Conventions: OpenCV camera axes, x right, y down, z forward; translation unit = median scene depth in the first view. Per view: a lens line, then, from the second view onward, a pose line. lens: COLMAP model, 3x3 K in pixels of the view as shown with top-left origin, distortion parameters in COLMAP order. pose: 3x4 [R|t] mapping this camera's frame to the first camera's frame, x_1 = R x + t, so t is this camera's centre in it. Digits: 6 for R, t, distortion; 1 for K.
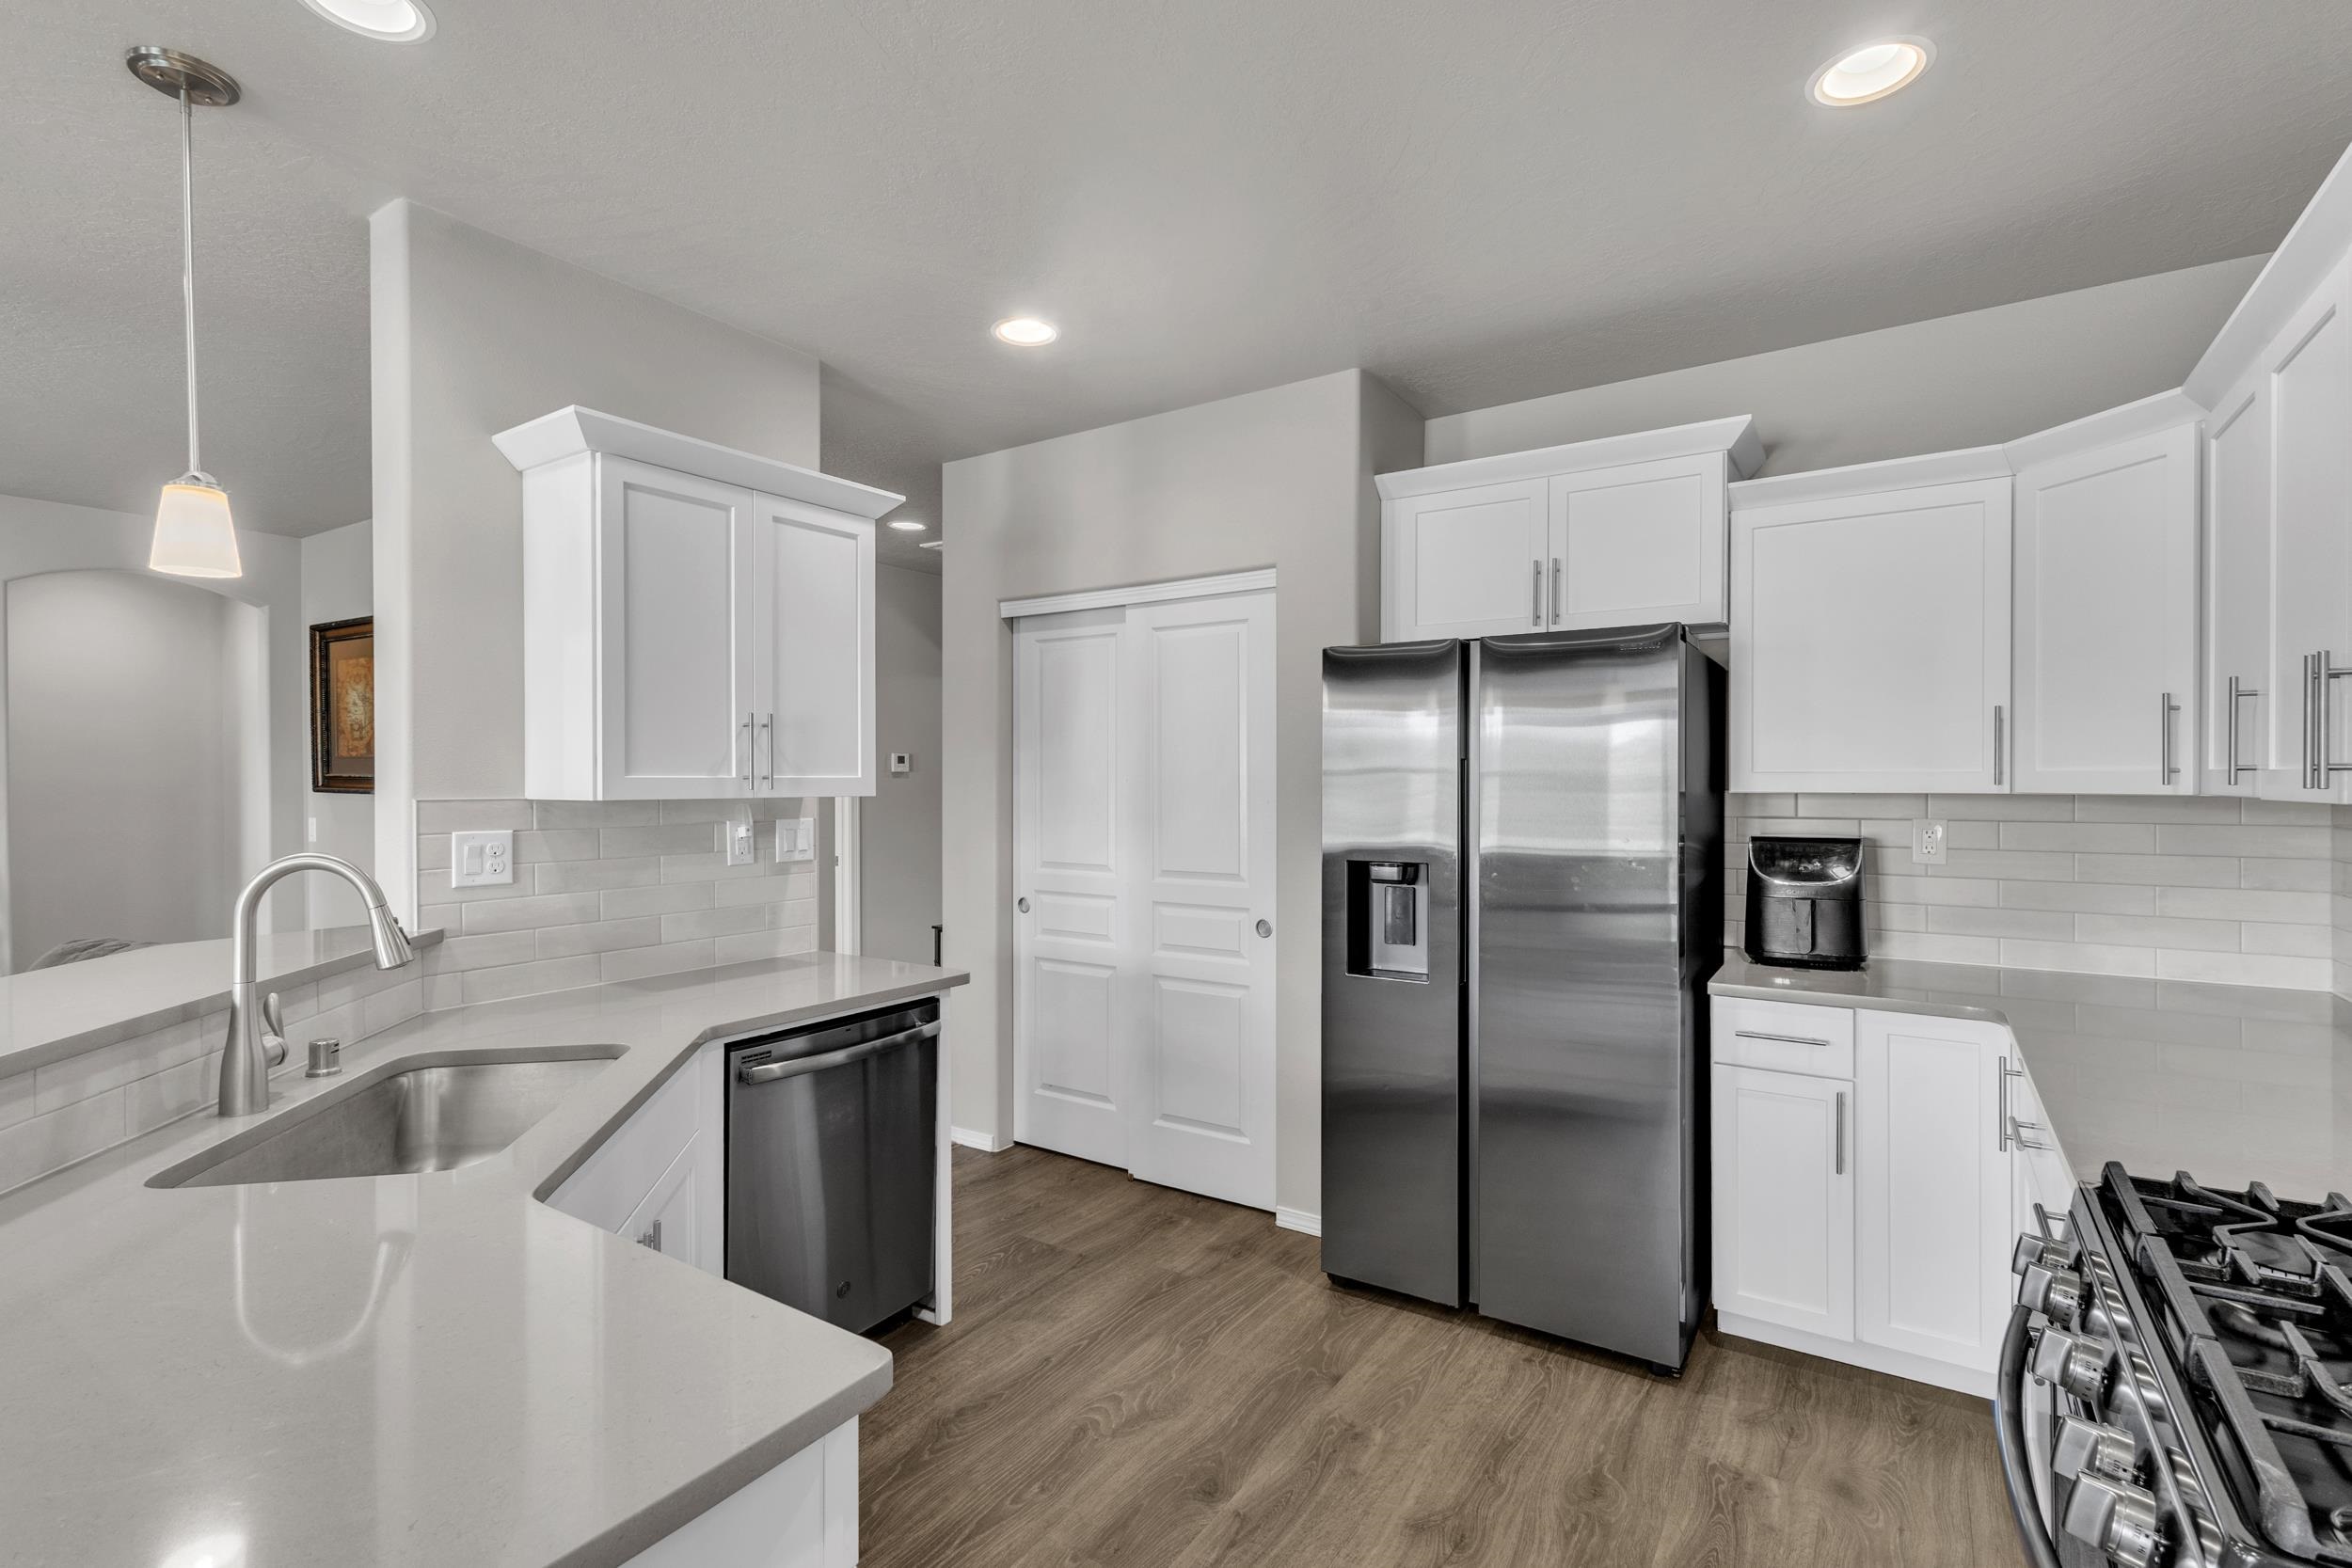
lens RADIAL K [[1095.6, 0, 1170.3], [0, 1095.6, 784.8], [0, 0, 1]] dist [0.013857, -0.003482]
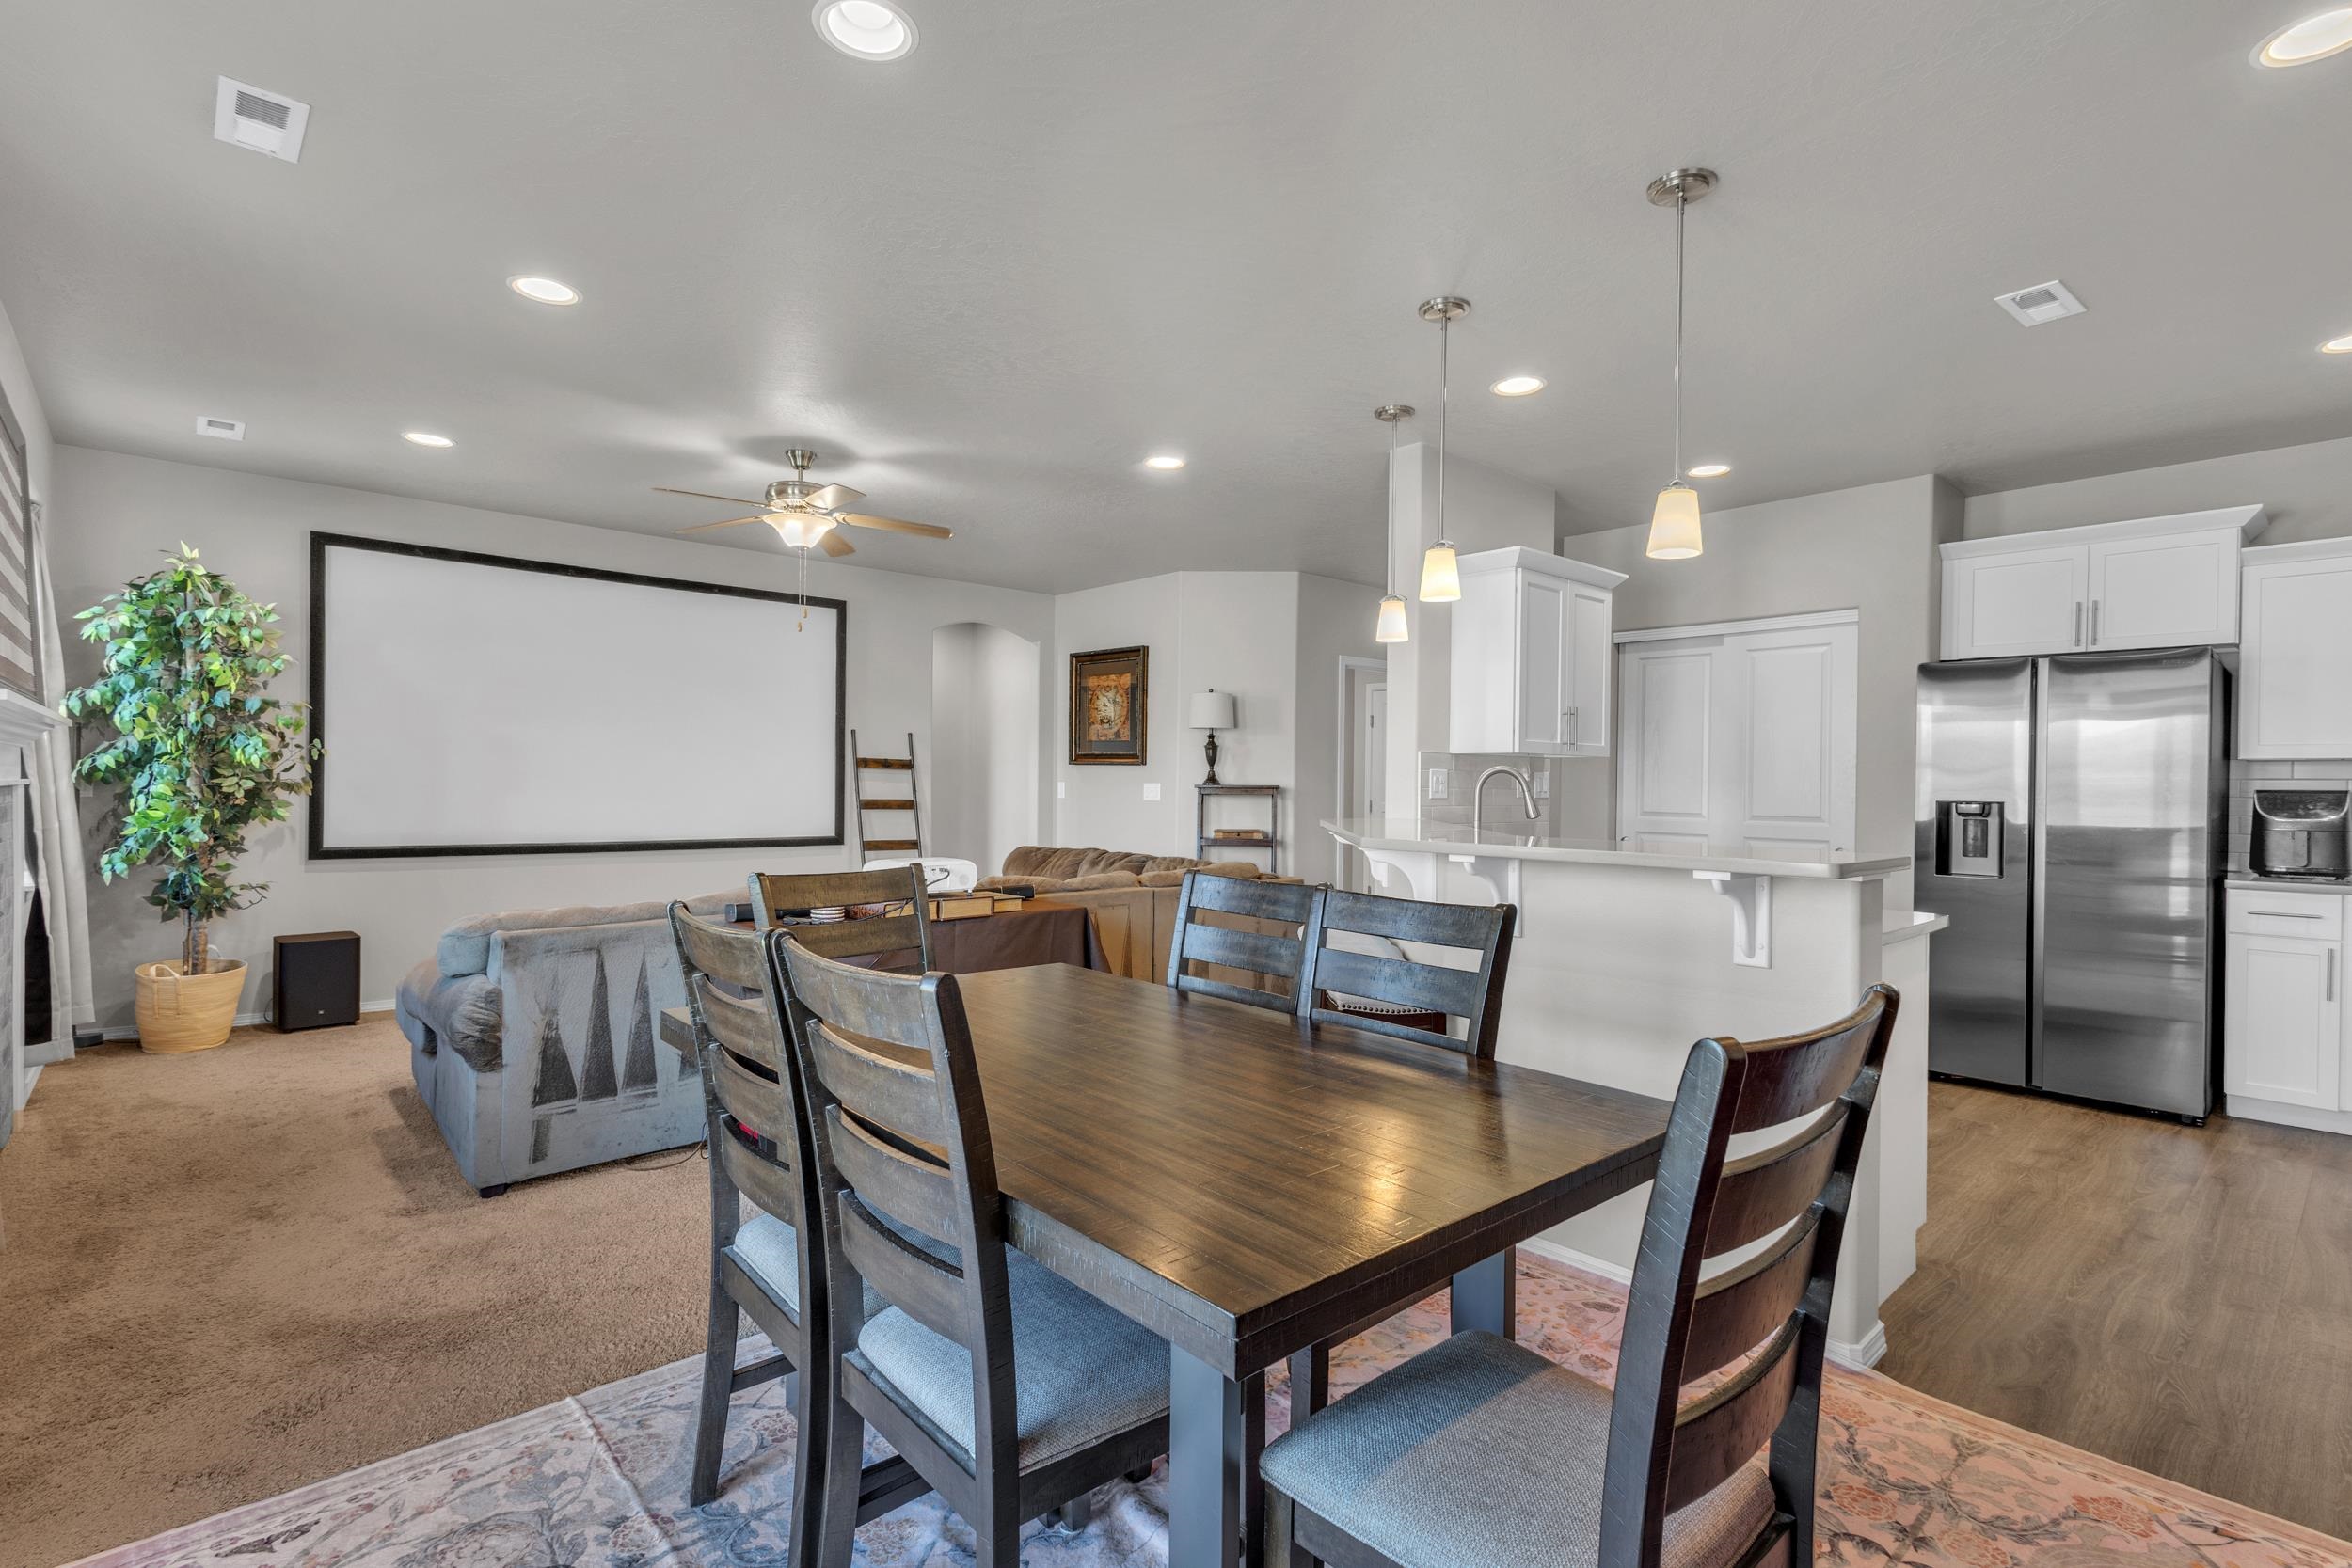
lens RADIAL K [[1095.6, 0, 1181.9], [0, 1095.6, 784.1], [0, 0, 1]] dist [0.013857, -0.003482]
pose [[0.969489, 0.014285, -0.244719, -0.519614], [-0.015392, 0.999878, -0.002614, 0.069363], [0.244652, 0.006302, 0.969591, -0.811870]]
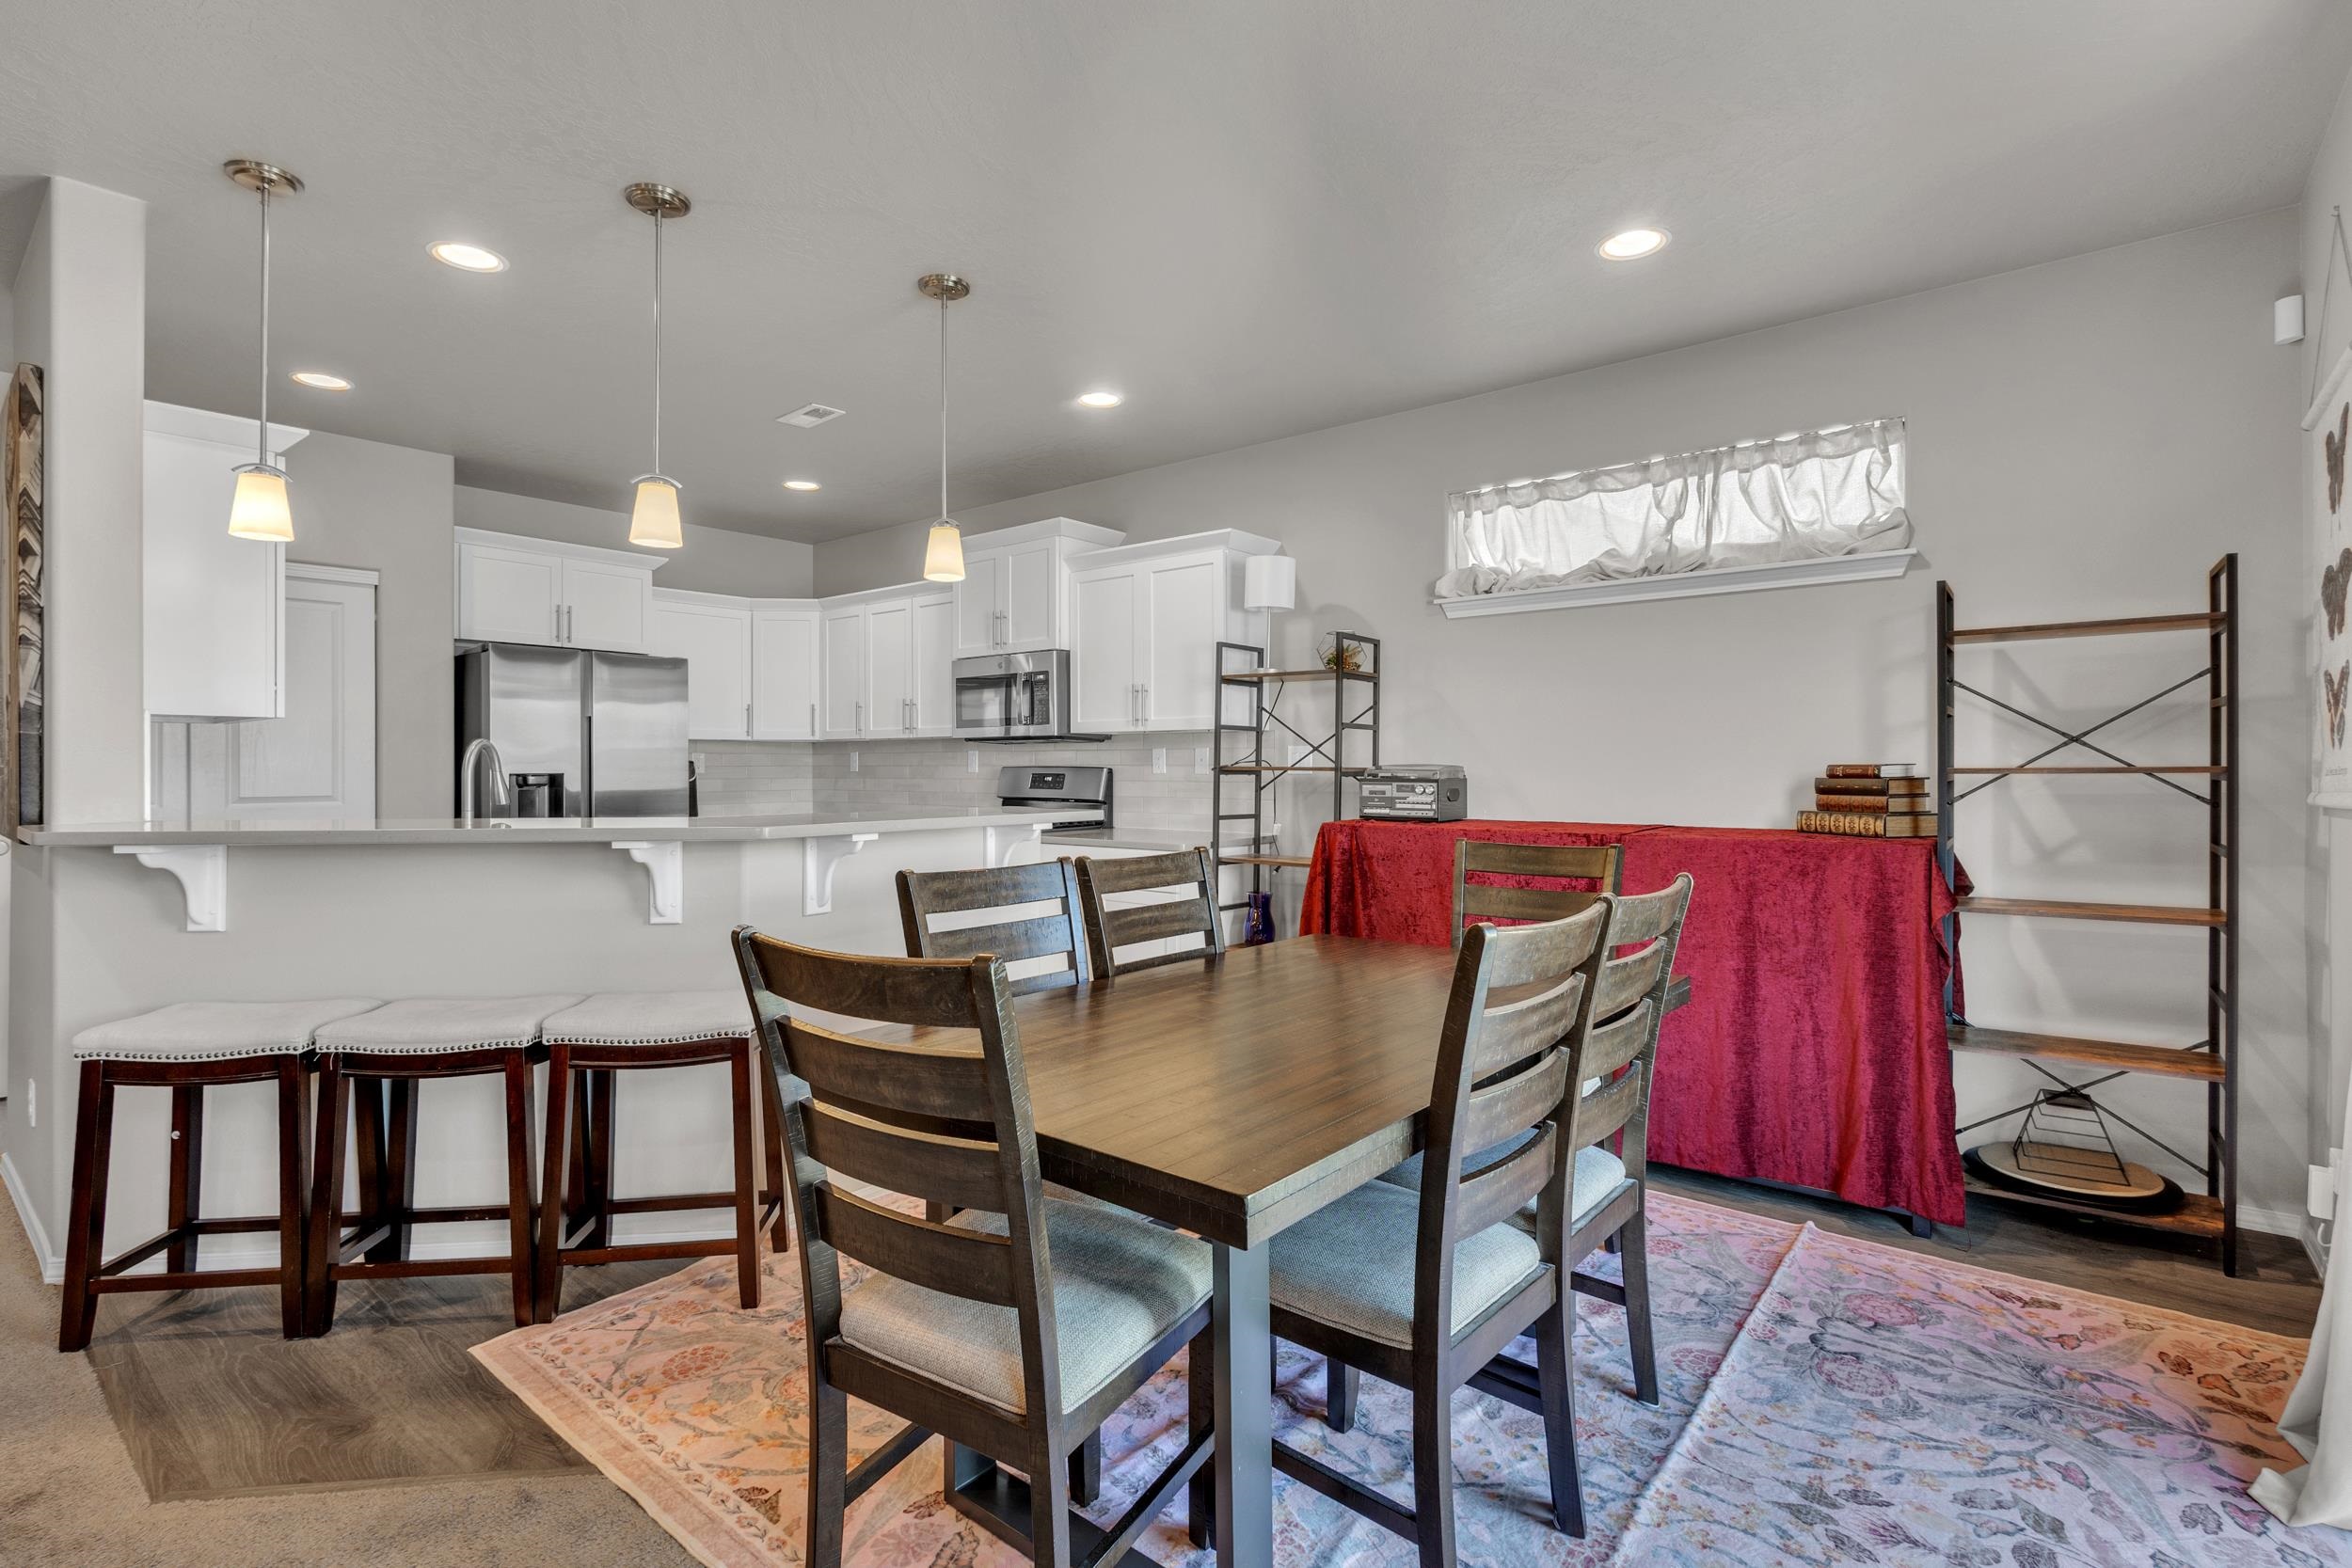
lens RADIAL K [[1081.6, 0, 1174.3], [0, 1081.6, 762.5], [0, 0, 1]] dist [0.006138, -0.000375]
pose [[0.098808, 0.002143, 0.995104, -1.466406], [0.004775, 0.999985, -0.002628, 0.065218], [-0.995095, 0.005011, 0.098796, -0.169689]]
